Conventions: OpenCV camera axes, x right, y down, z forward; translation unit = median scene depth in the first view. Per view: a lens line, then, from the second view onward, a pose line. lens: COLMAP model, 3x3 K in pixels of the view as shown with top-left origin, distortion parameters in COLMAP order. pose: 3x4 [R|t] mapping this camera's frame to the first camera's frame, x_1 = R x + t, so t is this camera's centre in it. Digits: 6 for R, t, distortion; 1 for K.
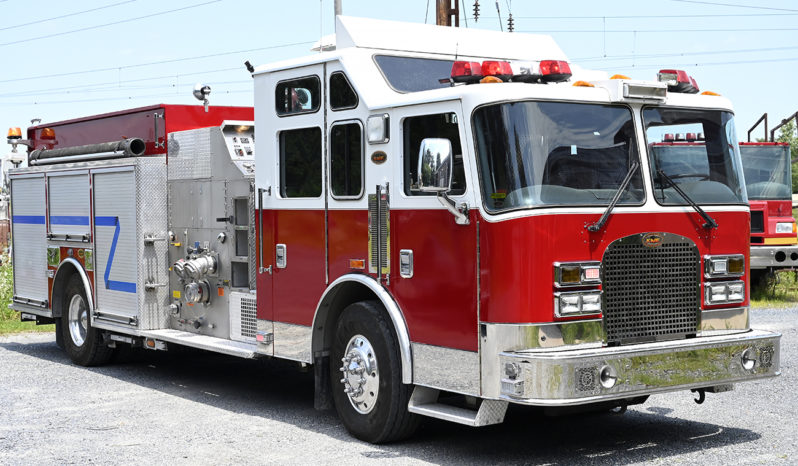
lens RADIAL K [[1206.4, 0, 399.0], [0, 1206.4, 233.0], [0, 0, 1]] dist [0.009569, 0.025342]
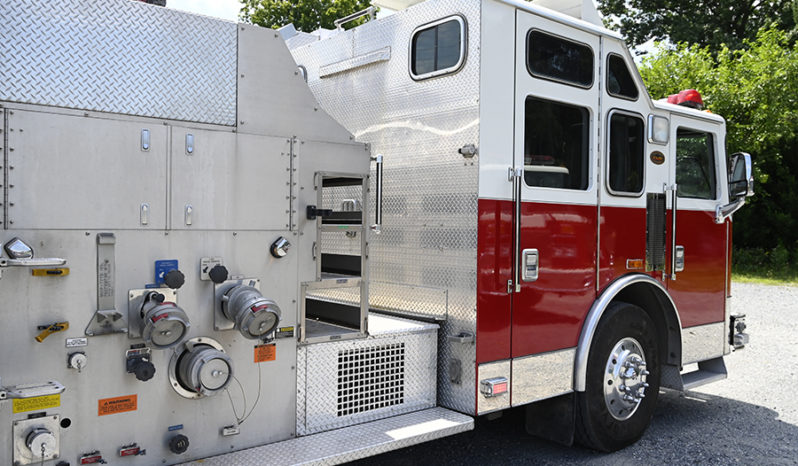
lens RADIAL K [[685.1, 0, 398.8], [0, 685.1, 220.4], [0, 0, 1]] dist [0.005195, 0.001148]
pose [[-0.076530, -0.003156, 0.997062, -0.407786], [-0.001246, 0.999995, 0.003070, -0.007950], [-0.997067, -0.001008, -0.076534, 0.893015]]
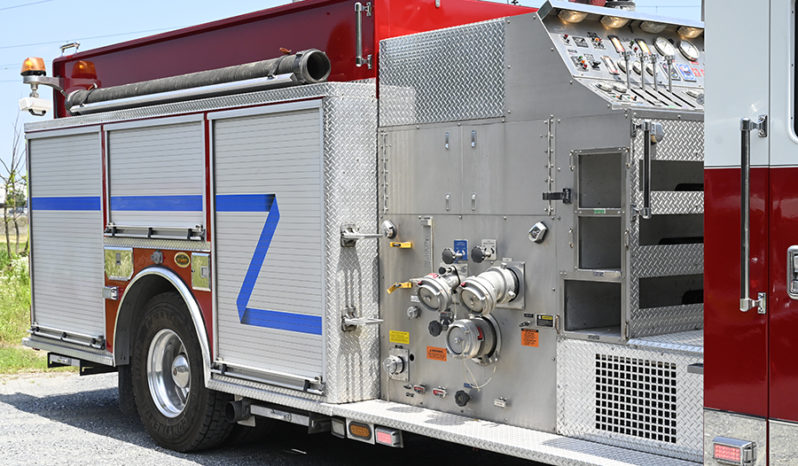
lens RADIAL K [[1206.4, 0, 399.0], [0, 1206.4, 233.0], [0, 0, 1]] dist [0.009569, 0.025342]
pose [[0.997298, 0.002066, 0.073431, -0.222338], [-0.002191, 0.999996, 0.001611, 0.003173], [-0.073427, -0.001768, 0.997299, 0.456834]]
